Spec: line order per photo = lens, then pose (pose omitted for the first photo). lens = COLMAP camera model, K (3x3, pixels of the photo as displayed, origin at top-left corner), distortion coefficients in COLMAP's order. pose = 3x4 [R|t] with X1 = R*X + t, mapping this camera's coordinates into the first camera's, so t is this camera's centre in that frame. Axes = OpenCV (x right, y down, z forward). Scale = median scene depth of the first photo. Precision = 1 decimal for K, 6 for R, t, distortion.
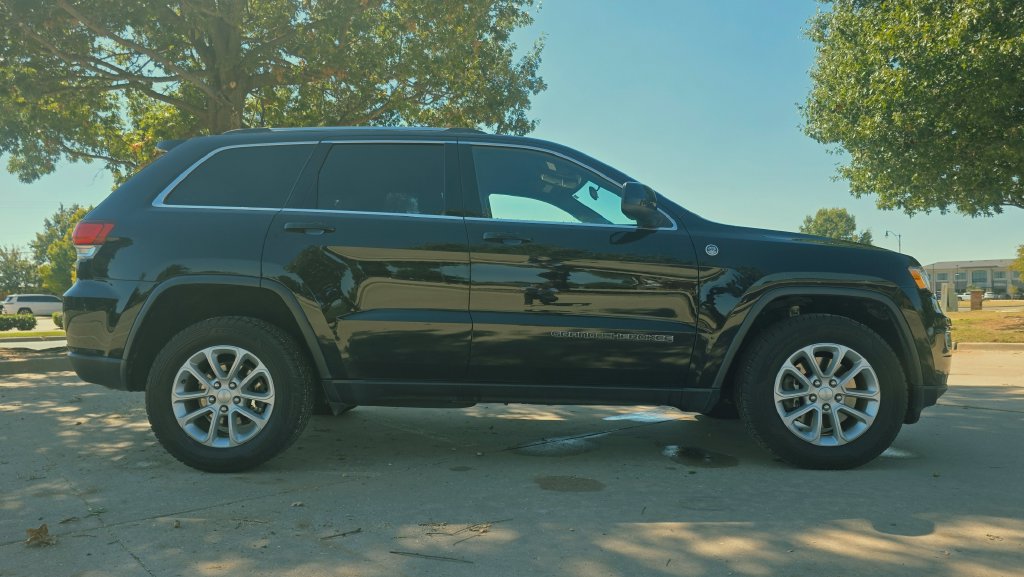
lens RADIAL K [[691.7, 0, 521.5], [0, 691.7, 297.1], [0, 0, 1]] dist [0.052800, -0.043212]
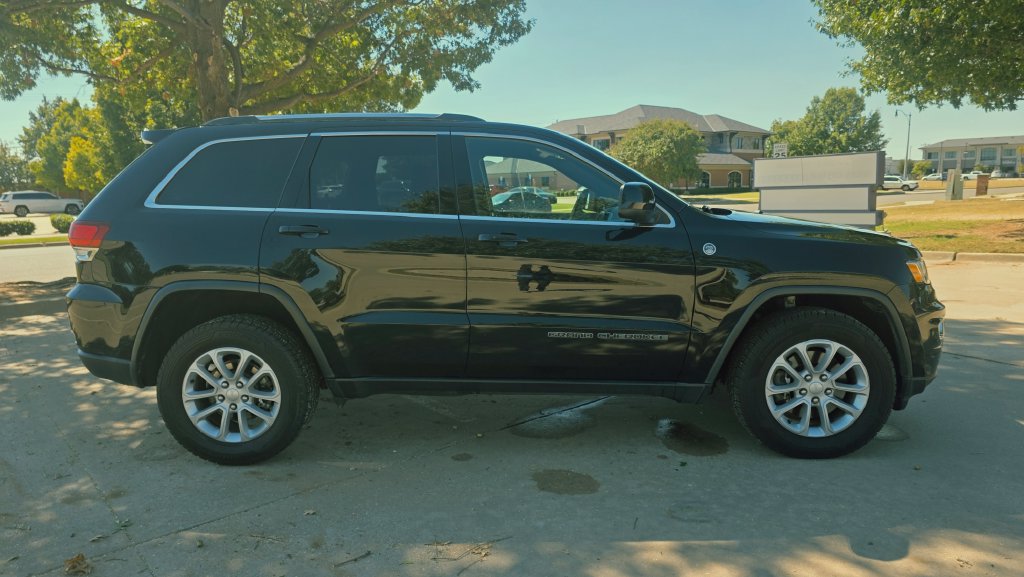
lens RADIAL K [[692.1, 0, 512.0], [0, 692.1, 298.9], [0, 0, 1]] dist [0.051055, -0.043374]
pose [[0.999871, -0.011440, -0.011263, 0.002415], [0.013133, 0.986381, 0.163949, -0.163198], [0.009234, -0.164076, 0.986404, 0.005181]]
